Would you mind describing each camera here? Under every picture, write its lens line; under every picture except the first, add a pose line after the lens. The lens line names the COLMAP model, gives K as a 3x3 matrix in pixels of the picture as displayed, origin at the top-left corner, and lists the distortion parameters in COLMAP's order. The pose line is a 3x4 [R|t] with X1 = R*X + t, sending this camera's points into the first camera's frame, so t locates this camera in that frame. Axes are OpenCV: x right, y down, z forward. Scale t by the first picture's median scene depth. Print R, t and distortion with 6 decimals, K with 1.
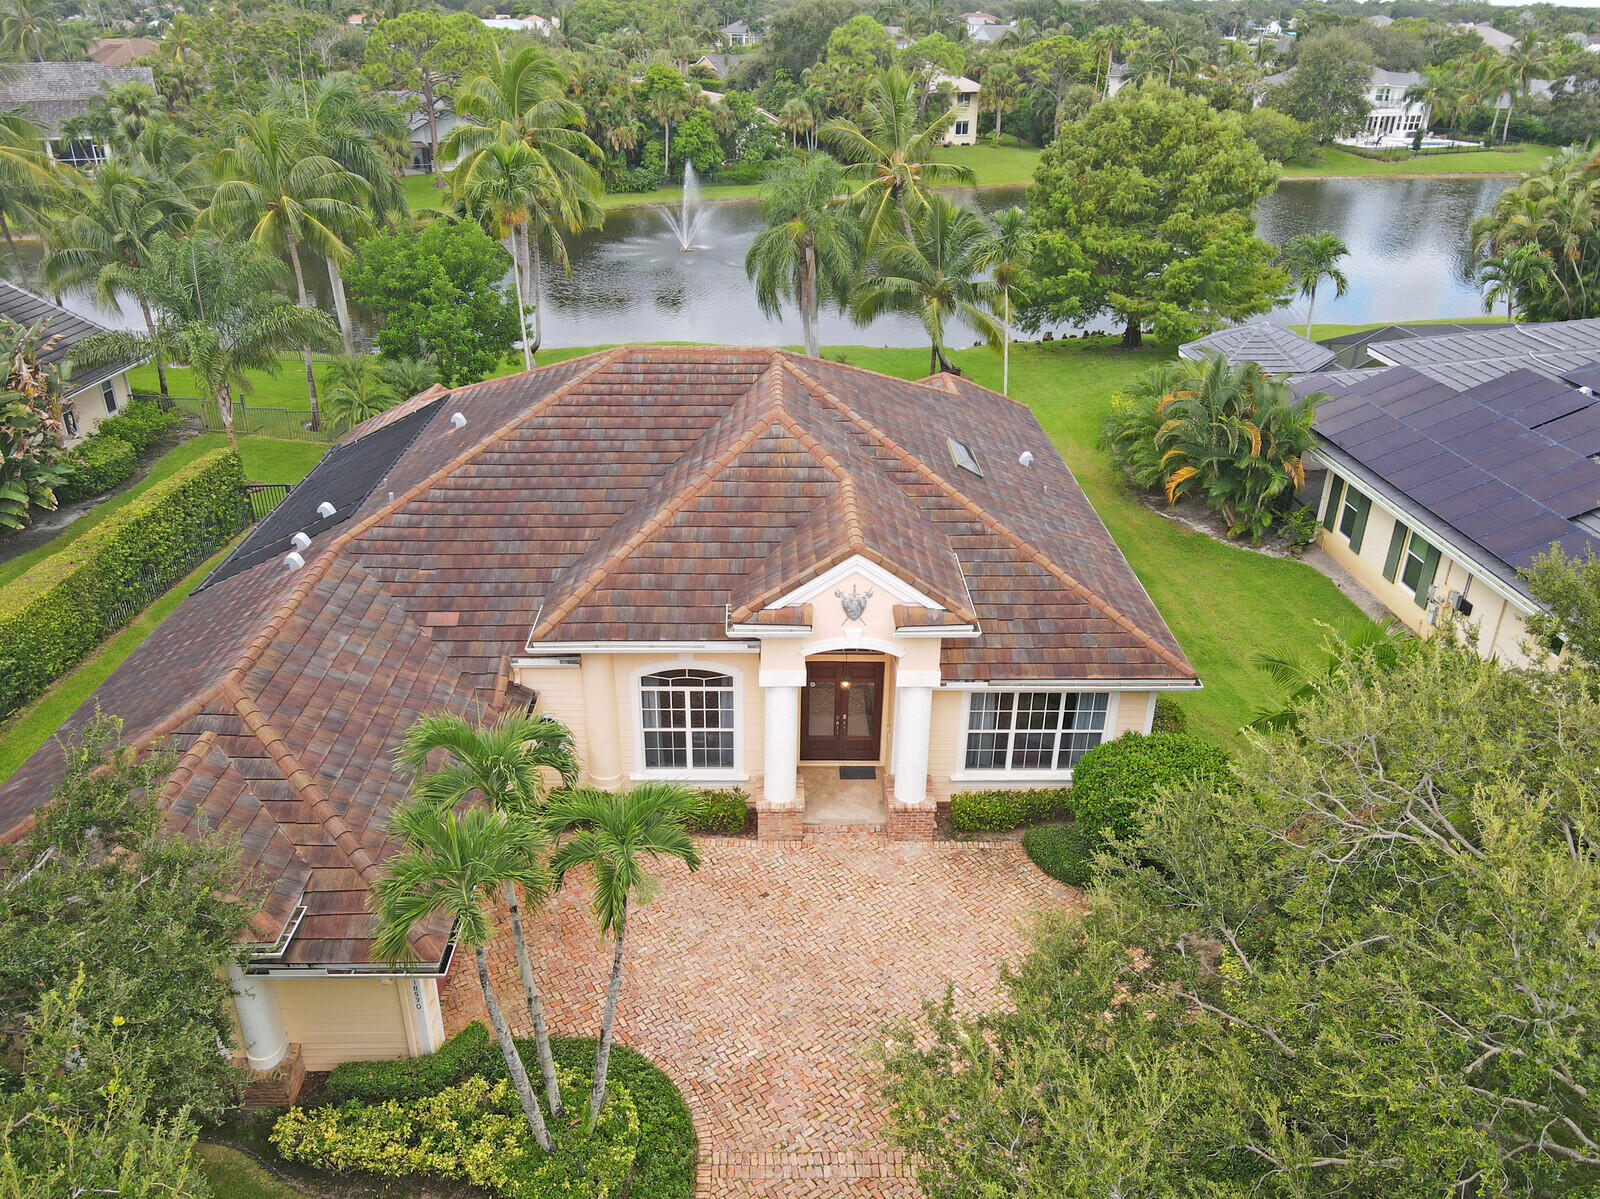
lens RADIAL K [[1186.6, 0, 800.0], [0, 1186.6, 599.5], [0, 0, 1]] dist [0.005231, 0.034928]
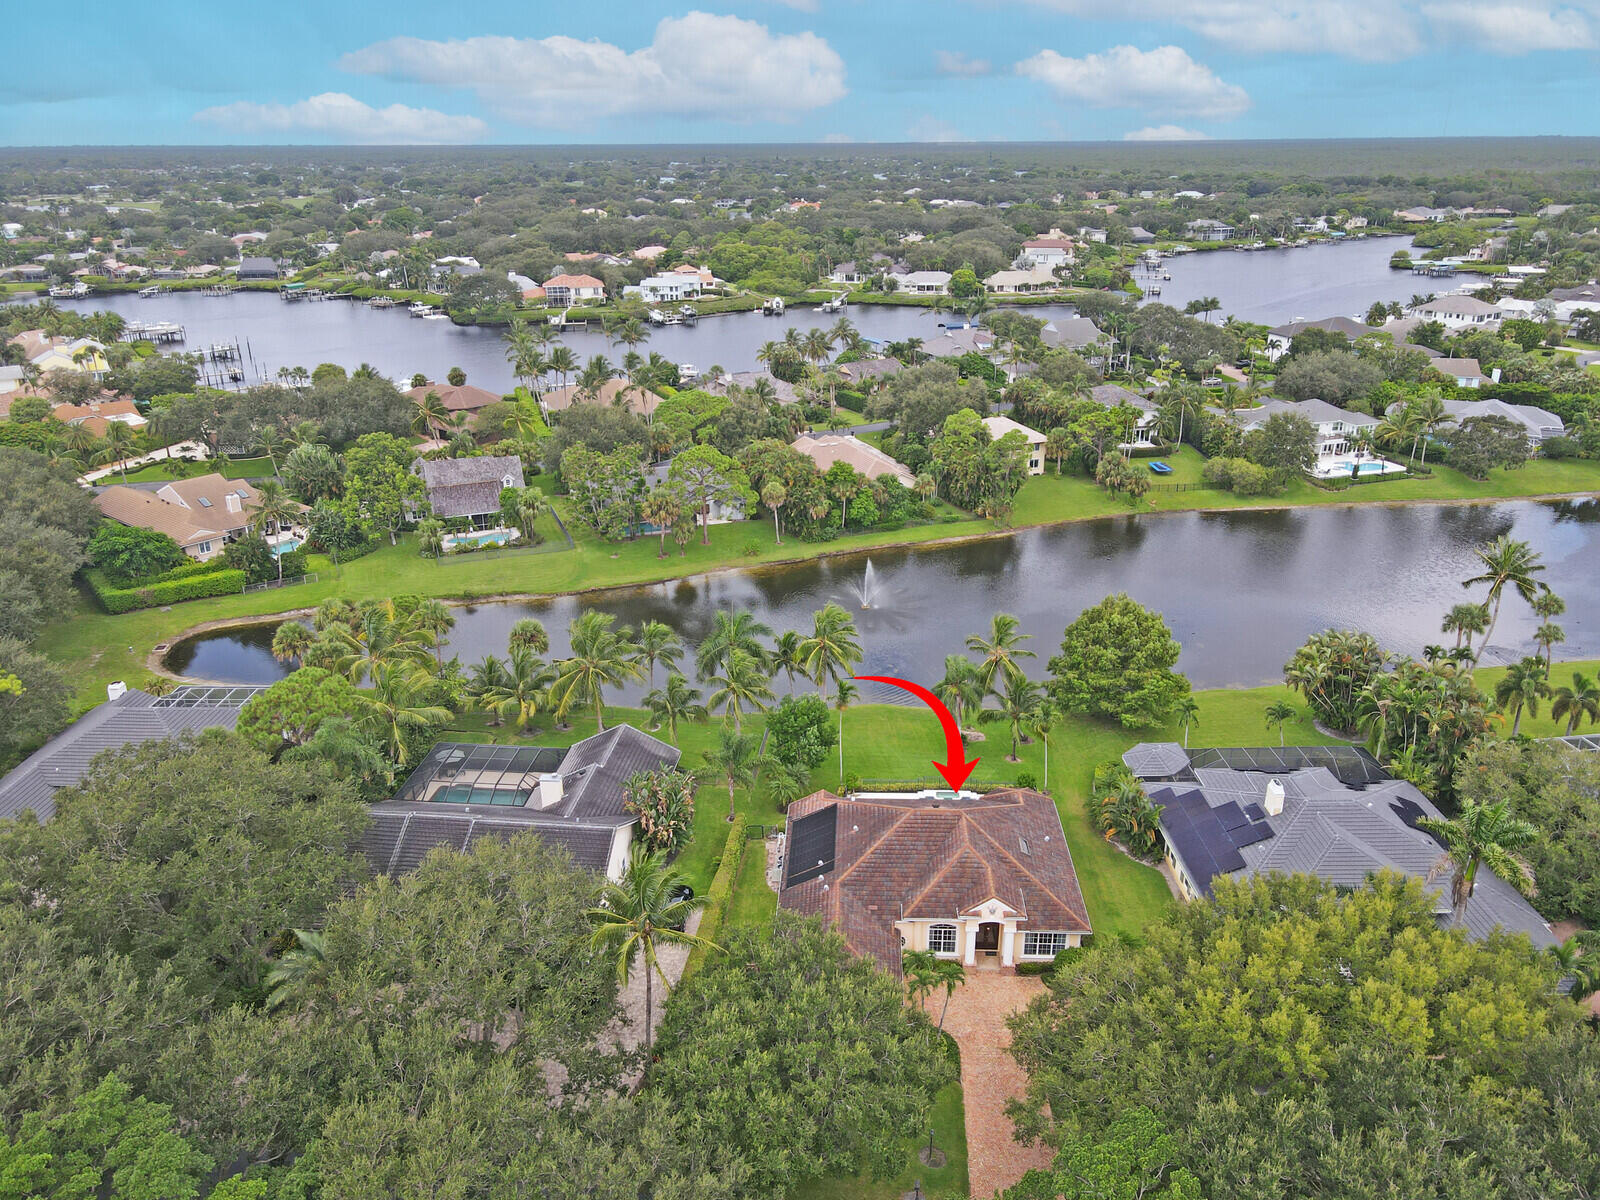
lens RADIAL K [[1186.6, 0, 800.0], [0, 1186.6, 600.0], [0, 0, 1]] dist [0.005231, 0.034928]
pose [[0.997629, 0.005936, -0.068564, -0.273683], [-0.011805, 0.996268, -0.085503, -0.571457], [0.067801, 0.086110, 0.993976, -2.513651]]
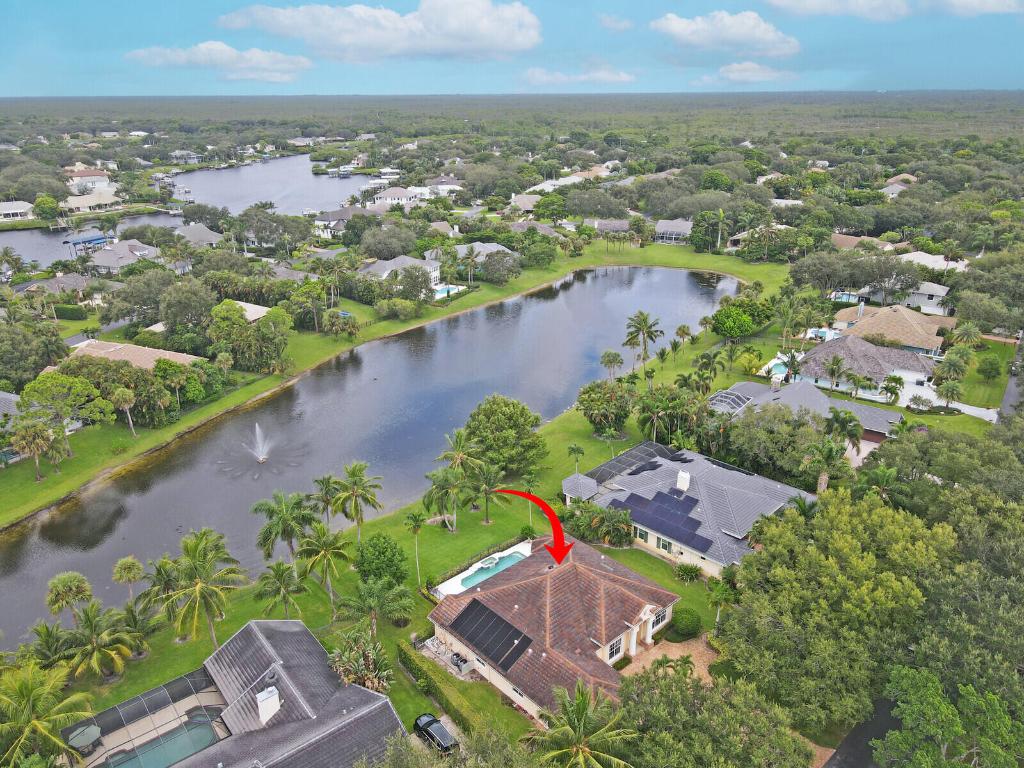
lens RADIAL K [[746.9, 0, 514.4], [0, 746.9, 420.4], [0, 0, 1]] dist [0.005262, 0.010376]
pose [[0.747178, -0.286683, 0.599615, -2.014998], [0.309359, 0.948511, 0.068004, -1.142885], [-0.588237, 0.134685, 0.797394, -1.382218]]
